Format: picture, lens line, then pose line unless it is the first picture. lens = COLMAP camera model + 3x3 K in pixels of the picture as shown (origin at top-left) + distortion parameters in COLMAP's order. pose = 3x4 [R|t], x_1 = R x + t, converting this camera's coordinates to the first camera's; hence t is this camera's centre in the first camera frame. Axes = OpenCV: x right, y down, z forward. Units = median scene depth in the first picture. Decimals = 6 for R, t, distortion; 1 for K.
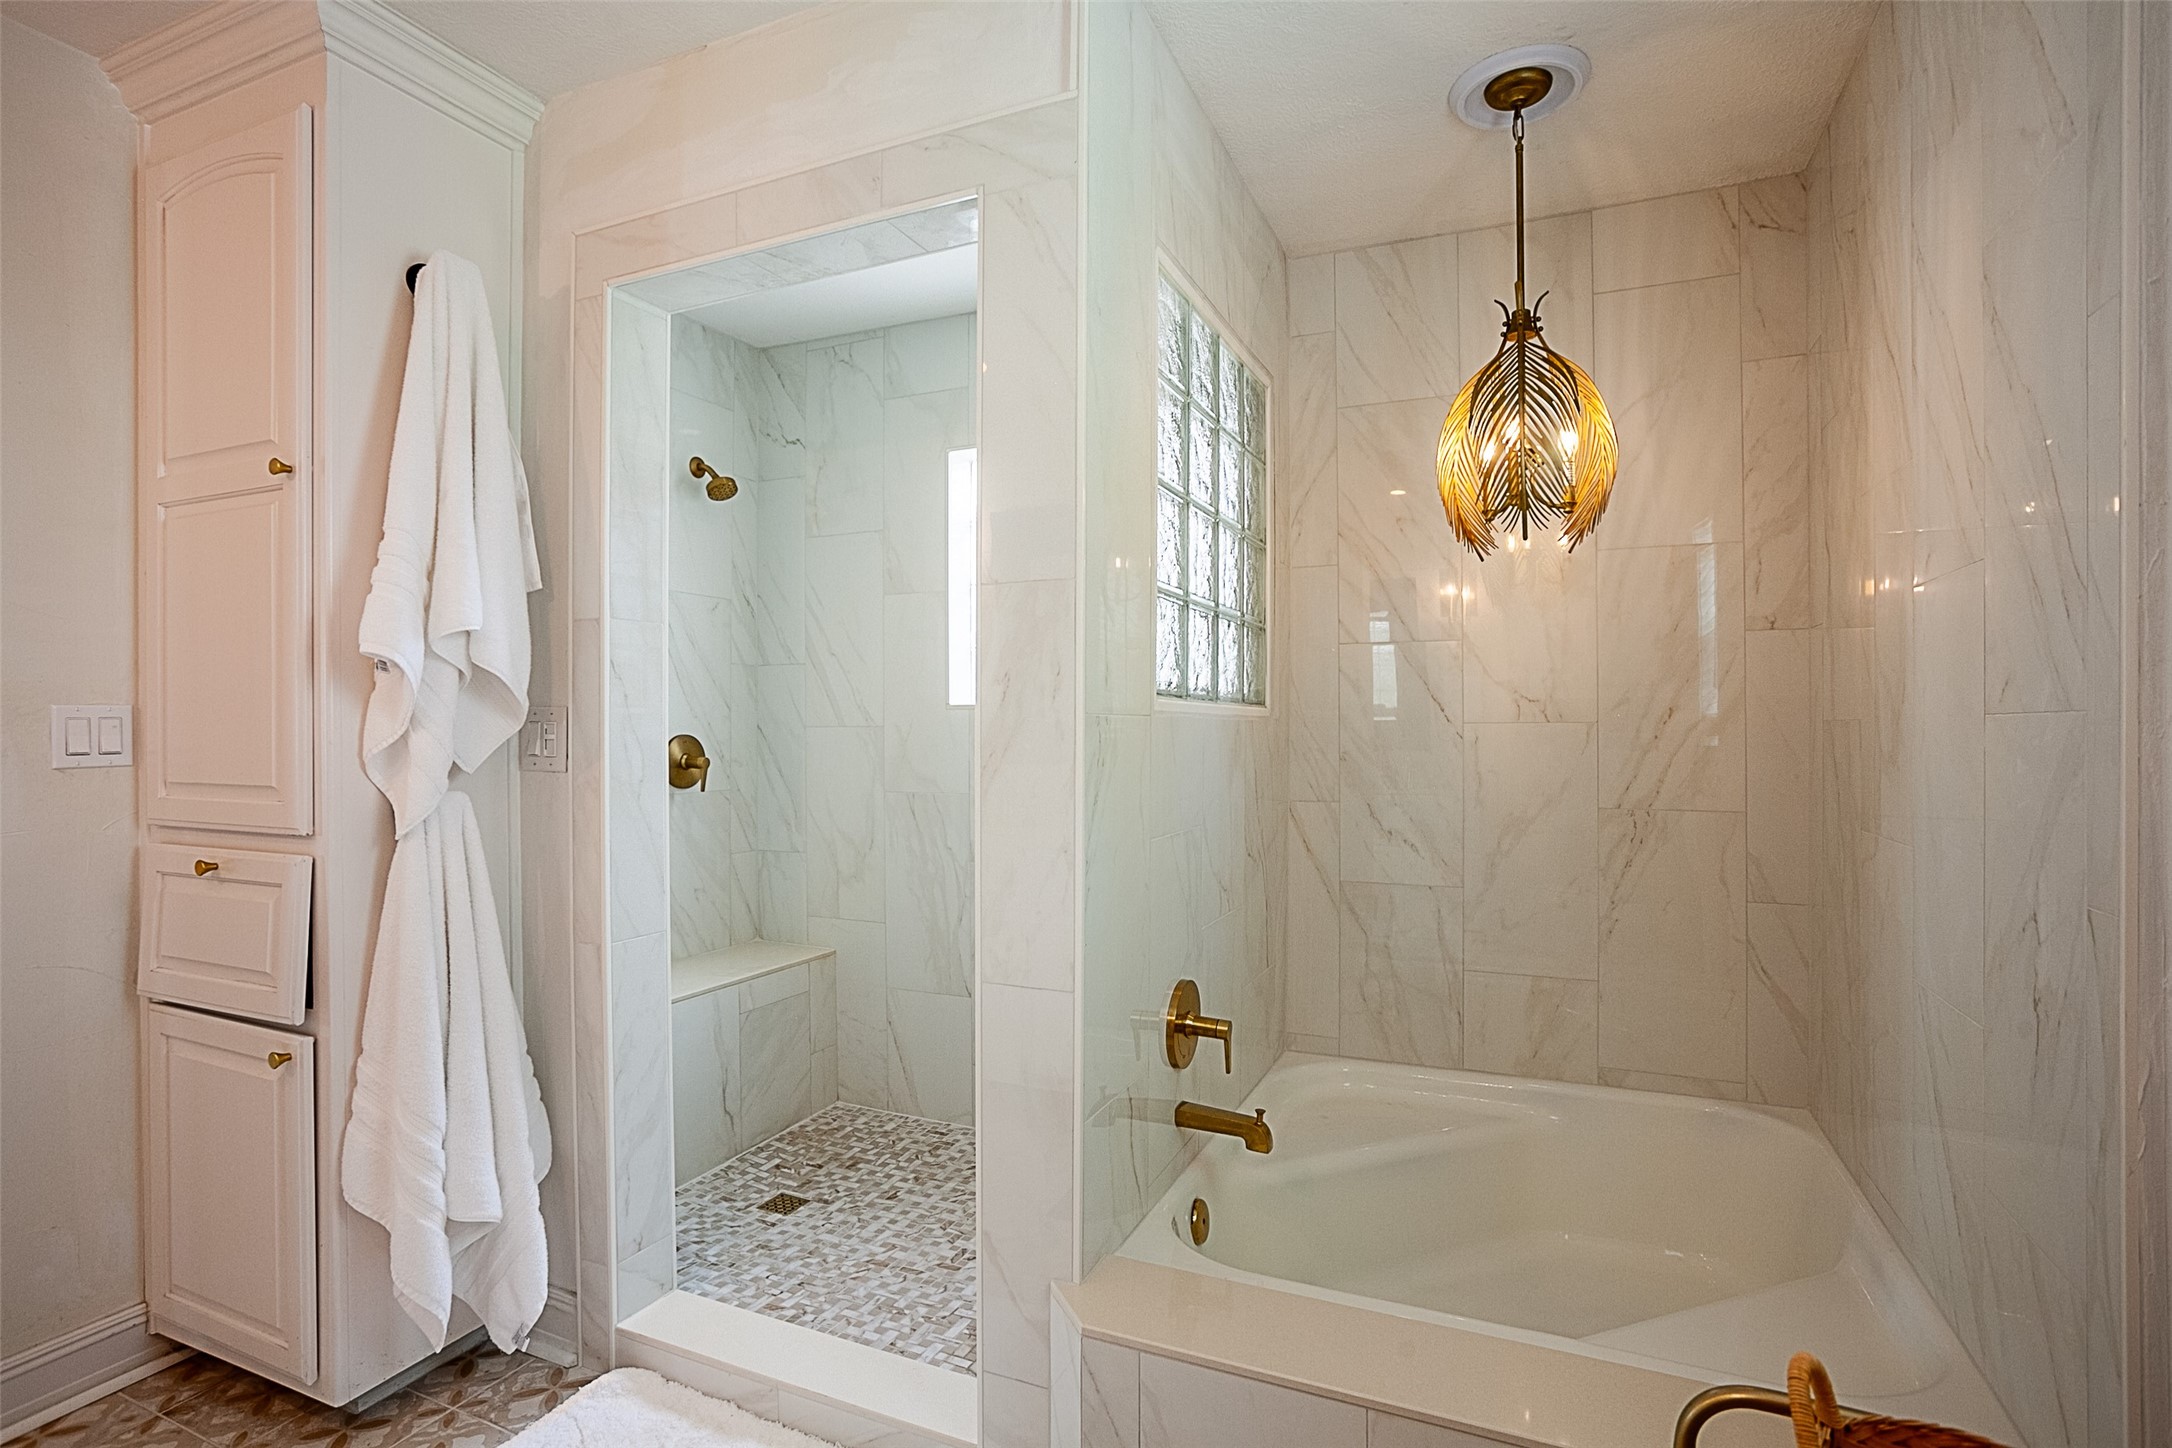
lens RADIAL K [[1061.2, 0, 1059.3], [0, 1061.2, 724.2], [0, 0, 1]] dist [-0.055760, 0.030806]
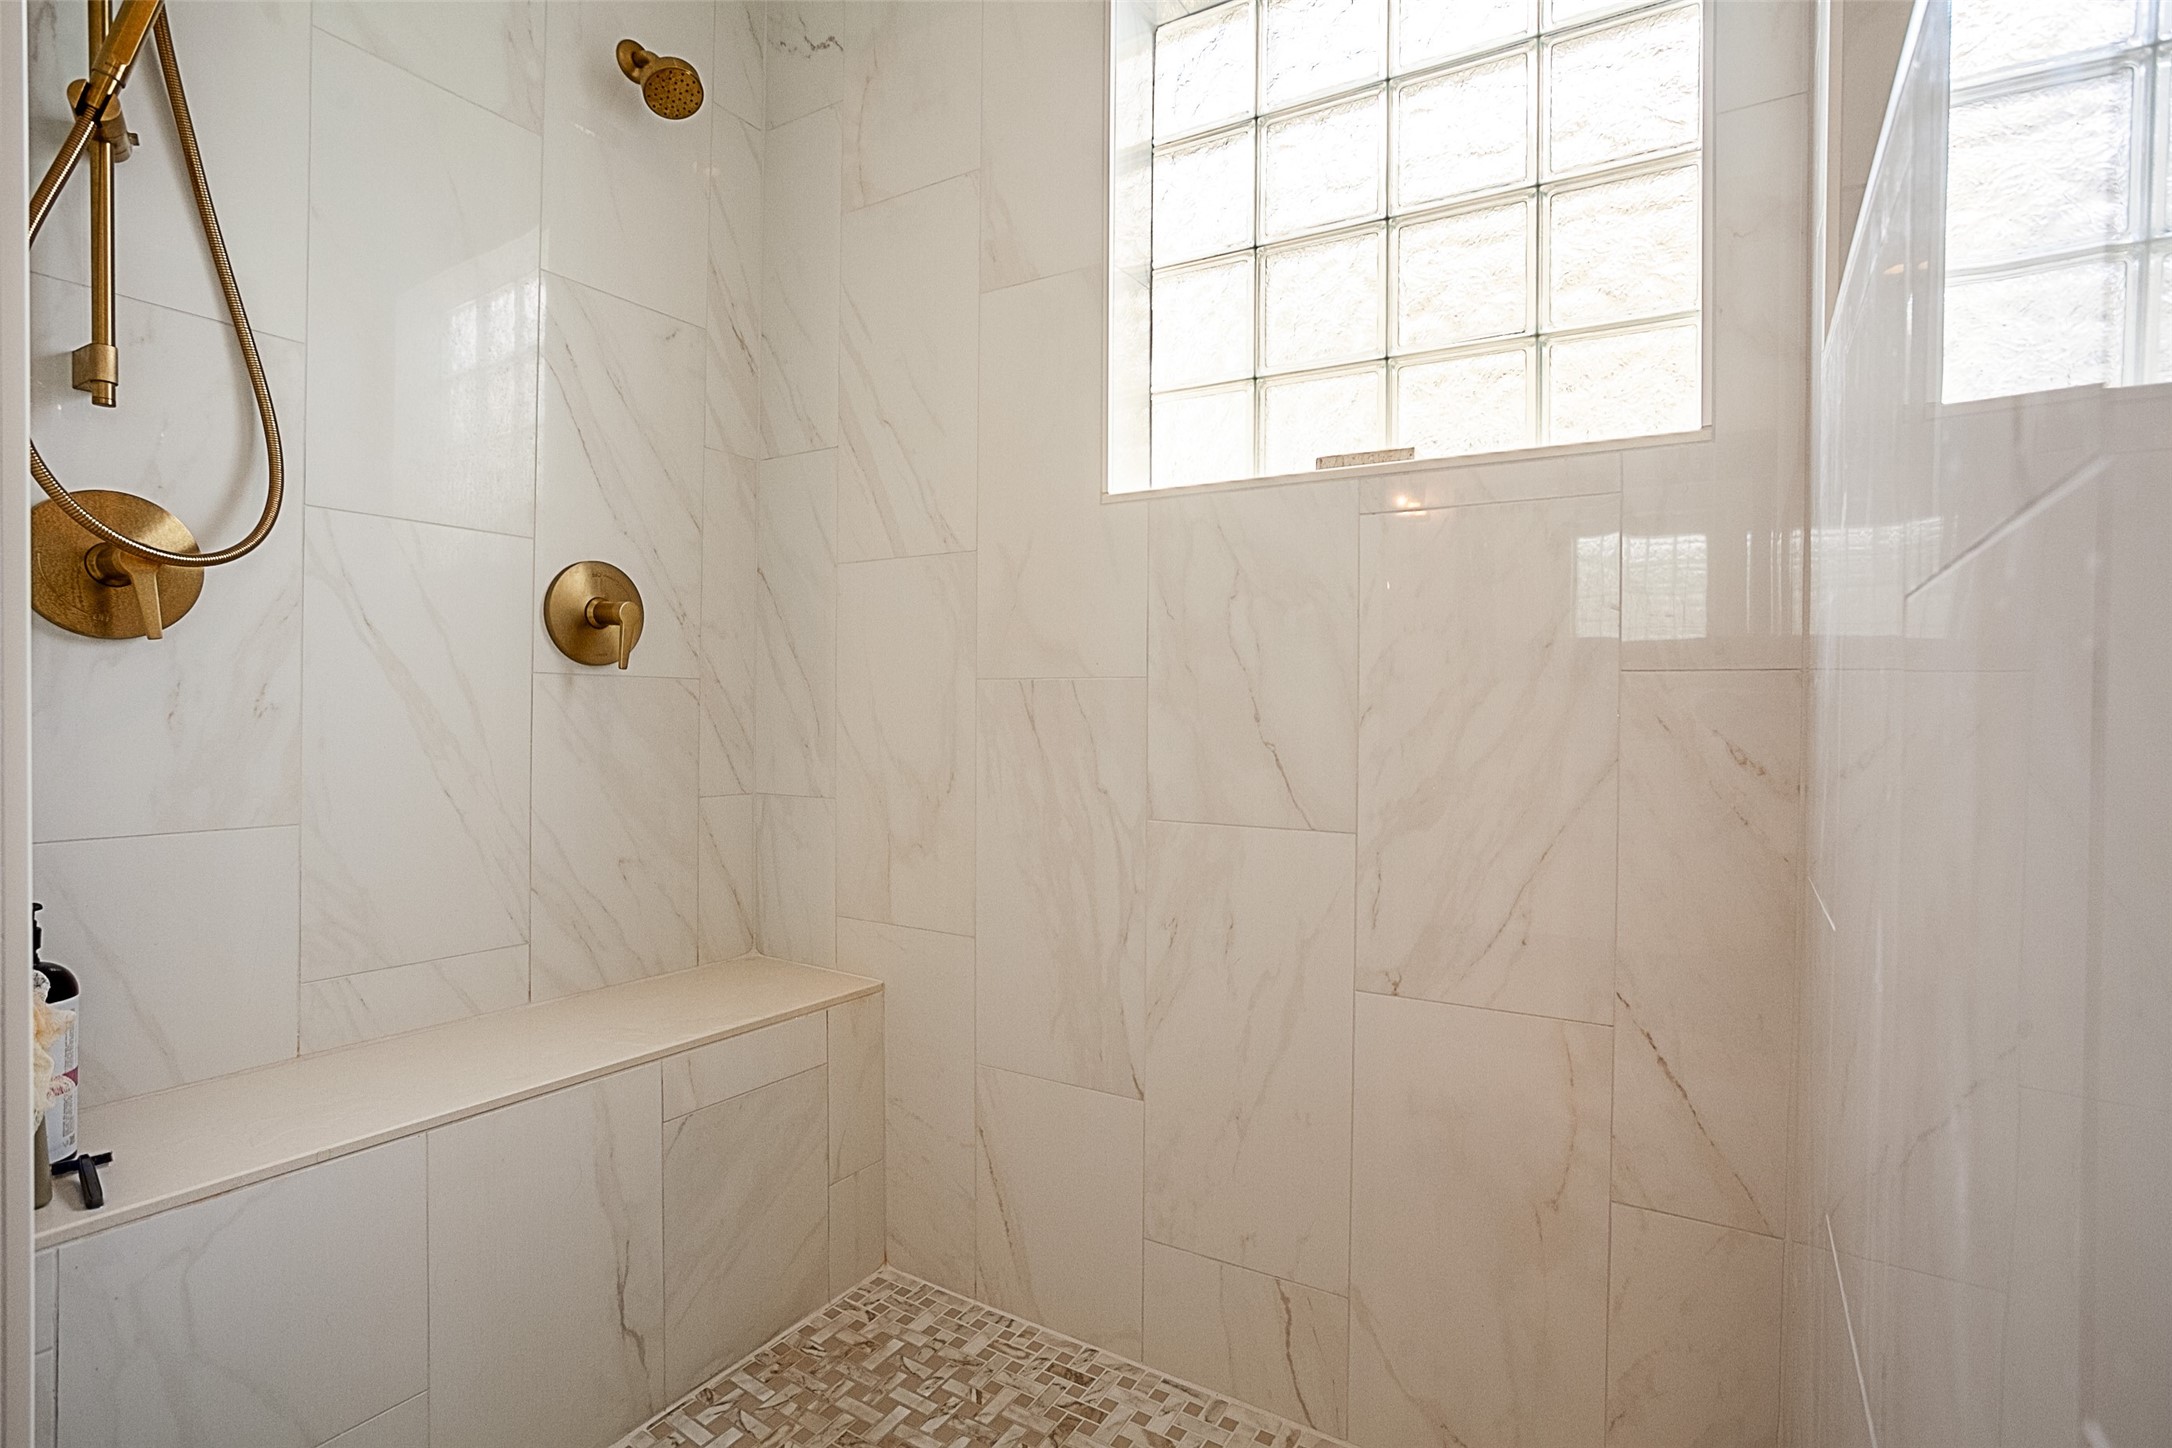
lens RADIAL K [[1061.2, 0, 1059.3], [0, 1061.2, 724.2], [0, 0, 1]] dist [-0.055760, 0.030806]
pose [[0.991143, 0.014246, -0.132031, -0.059621], [-0.011808, 0.999745, 0.019228, 0.076614], [0.132271, -0.017499, 0.991059, 0.512119]]
